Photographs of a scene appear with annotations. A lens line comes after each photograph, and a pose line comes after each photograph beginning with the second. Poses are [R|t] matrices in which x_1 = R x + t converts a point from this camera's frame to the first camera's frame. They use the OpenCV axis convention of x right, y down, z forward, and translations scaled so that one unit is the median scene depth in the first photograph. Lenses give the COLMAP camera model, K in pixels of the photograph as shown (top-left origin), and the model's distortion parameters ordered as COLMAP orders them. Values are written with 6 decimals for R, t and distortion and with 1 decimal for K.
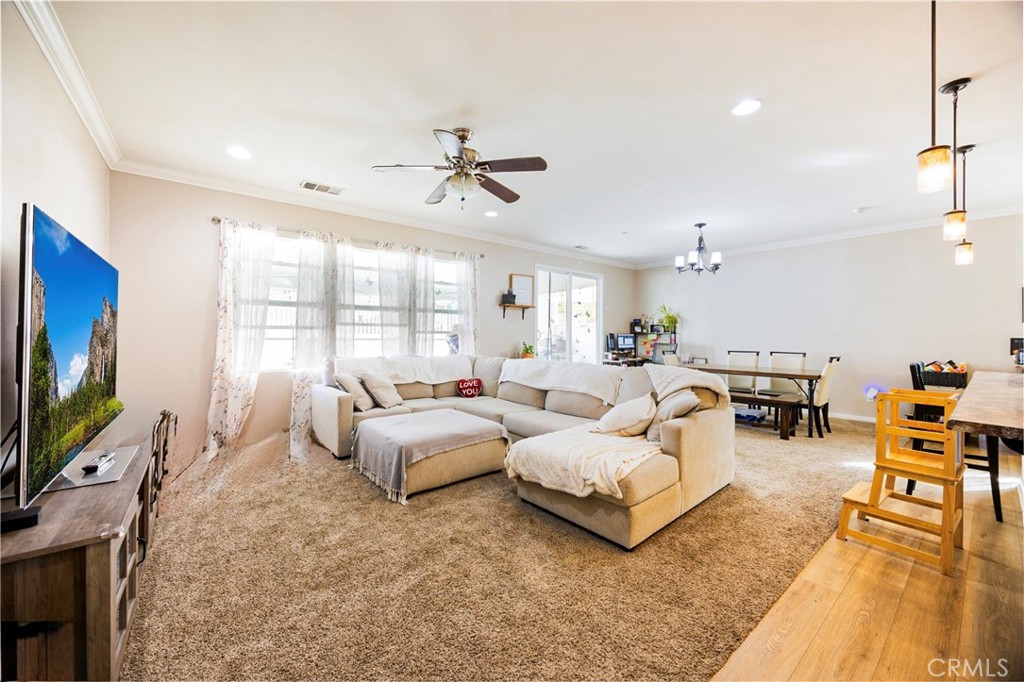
lens RADIAL K [[384.3, 0, 509.8], [0, 384.3, 335.3], [0, 0, 1]] dist [-0.003441, -0.000083]
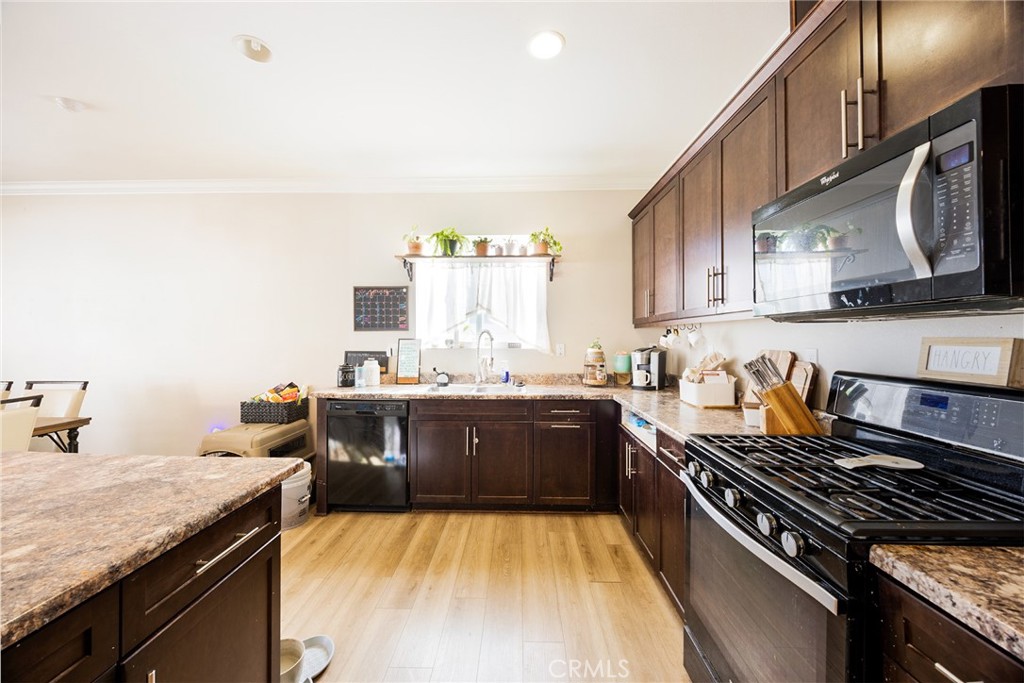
lens RADIAL K [[384.3, 0, 509.8], [0, 384.3, 335.8], [0, 0, 1]] dist [-0.003441, -0.000083]
pose [[0.641477, -0.000681, 0.767142, 0.855312], [0.002058, 0.999998, -0.000833, -0.020507], [-0.767139, 0.002113, 0.641477, 0.218004]]
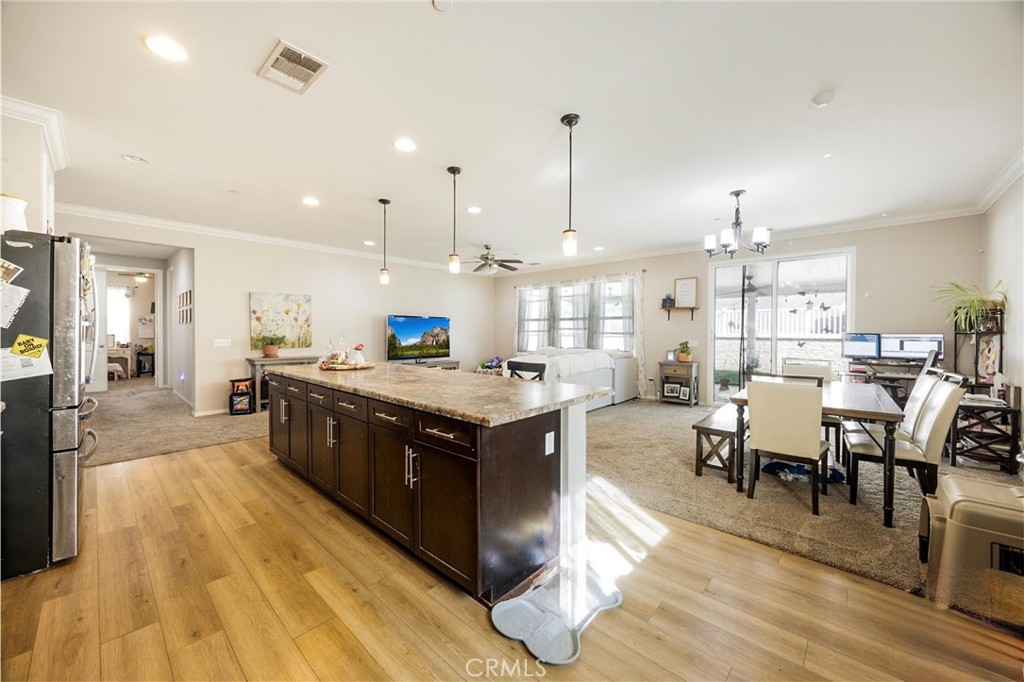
lens RADIAL K [[384.3, 0, 509.8], [0, 384.3, 335.3], [0, 0, 1]] dist [-0.003441, -0.000083]
pose [[0.159453, 0.003150, -0.987200, 1.303796], [-0.000642, 0.999995, 0.003087, -0.005396], [0.987205, 0.000141, 0.159454, 0.473481]]
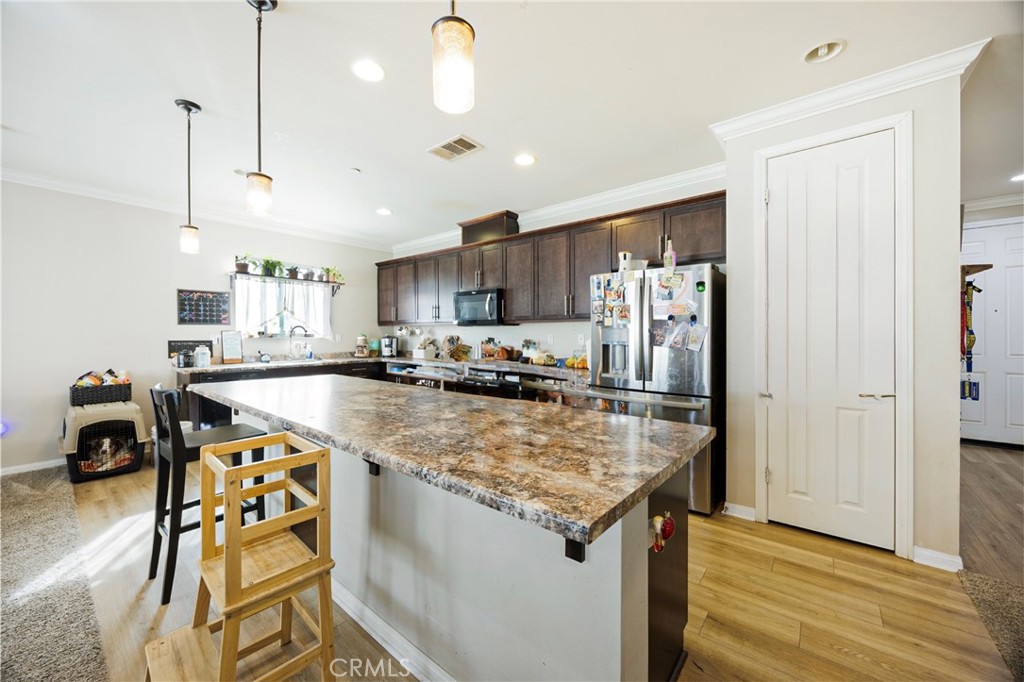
lens RADIAL K [[384.3, 0, 509.8], [0, 384.3, 335.3], [0, 0, 1]] dist [-0.003441, -0.000083]
pose [[-0.212313, -0.010120, 0.977149, 0.173824], [-0.002950, 0.999948, 0.009716, -0.016512], [-0.977197, -0.000820, -0.212332, 0.337956]]
